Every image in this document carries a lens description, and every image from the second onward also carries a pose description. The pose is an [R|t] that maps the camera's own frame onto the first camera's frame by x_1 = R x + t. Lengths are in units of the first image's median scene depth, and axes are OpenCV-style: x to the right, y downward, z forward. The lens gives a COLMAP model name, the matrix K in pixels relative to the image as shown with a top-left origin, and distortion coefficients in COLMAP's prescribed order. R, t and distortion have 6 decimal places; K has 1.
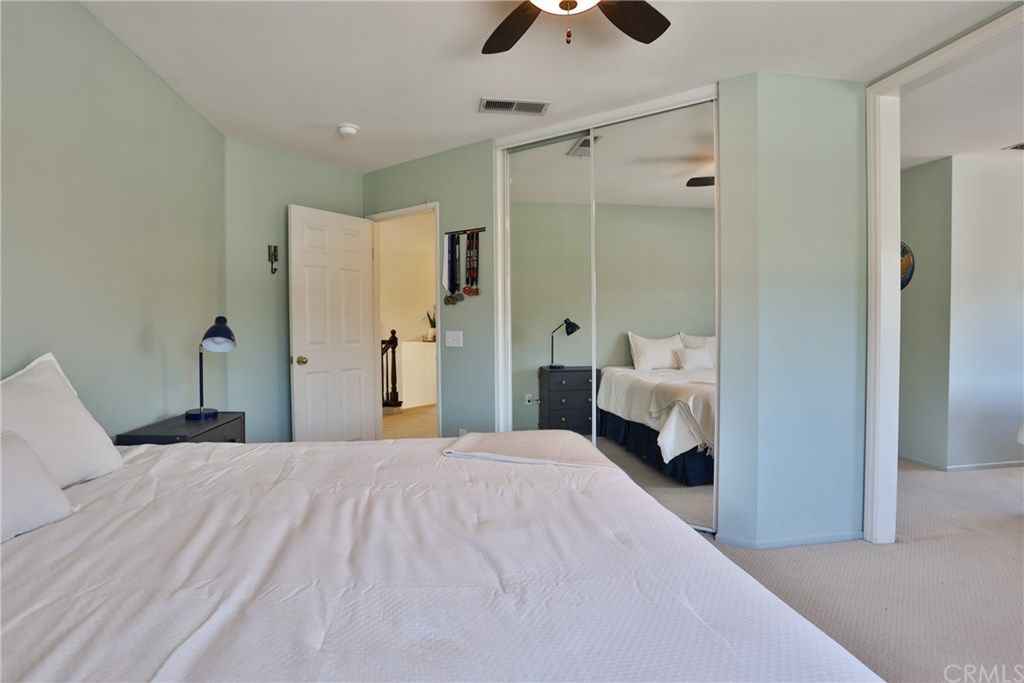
lens RADIAL K [[525.0, 0, 512.0], [0, 525.0, 341.5], [0, 0, 1]] dist [-0.082068, 0.036156]
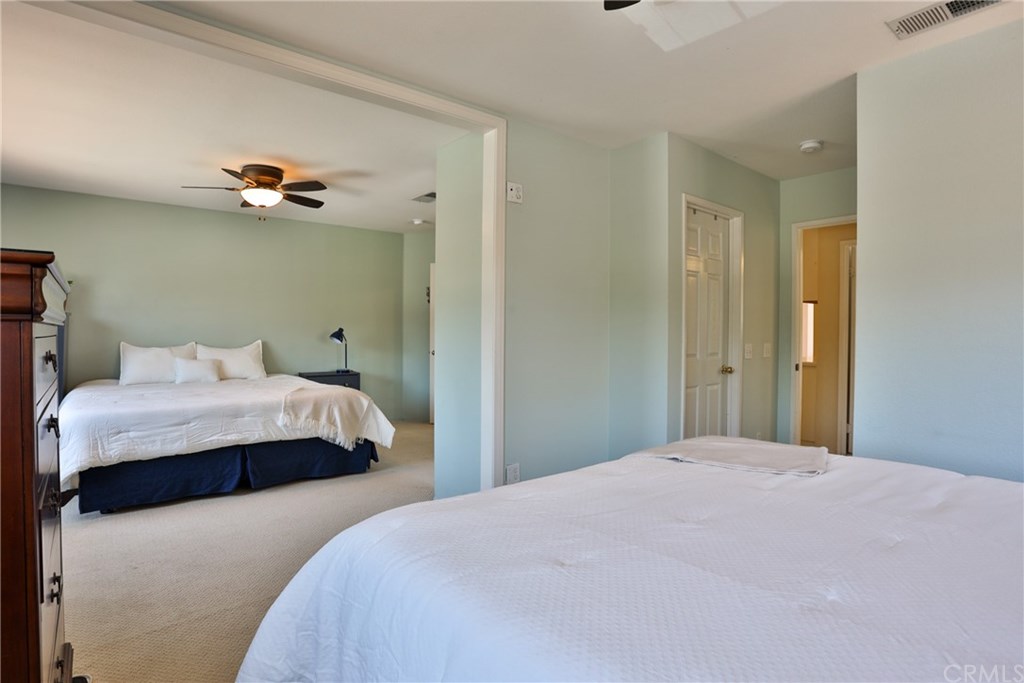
lens RADIAL K [[525.0, 0, 512.0], [0, 525.0, 341.5], [0, 0, 1]] dist [-0.082068, 0.036156]
pose [[0.523653, 0.028146, -0.851467, 1.690218], [-0.034030, 0.999348, 0.012106, -0.041655], [0.851252, 0.022636, 0.524269, 0.427431]]
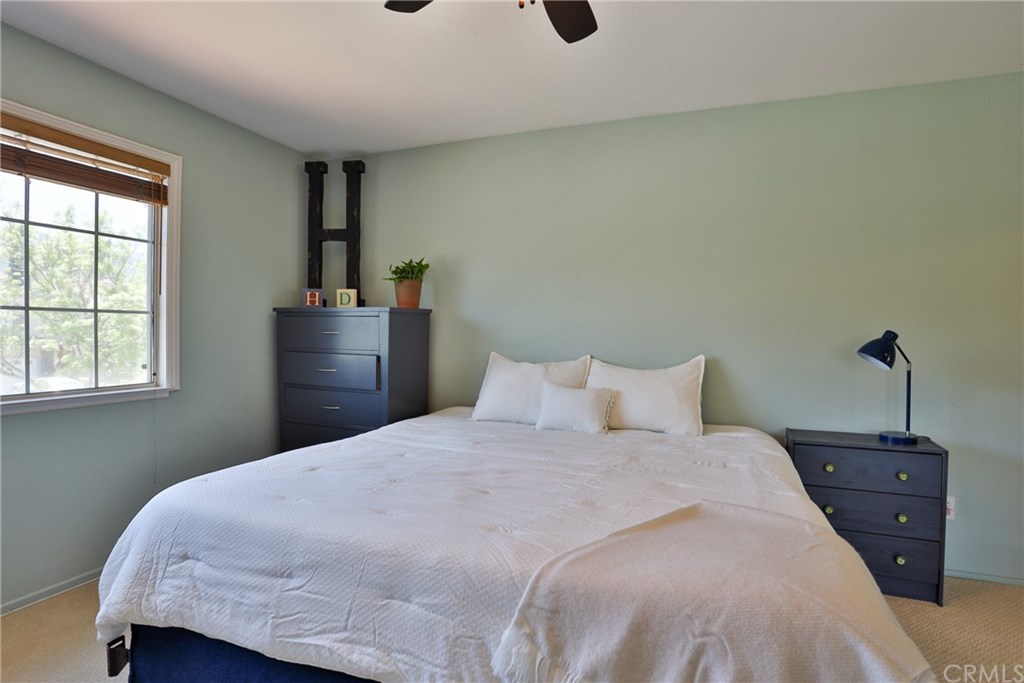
lens RADIAL K [[525.0, 0, 512.0], [0, 525.0, 341.5], [0, 0, 1]] dist [-0.082068, 0.036156]
pose [[-0.488209, 0.014818, -0.872601, 0.510142], [-0.031520, 0.998904, 0.034598, -0.039206], [0.872158, 0.044395, -0.487206, 0.816555]]
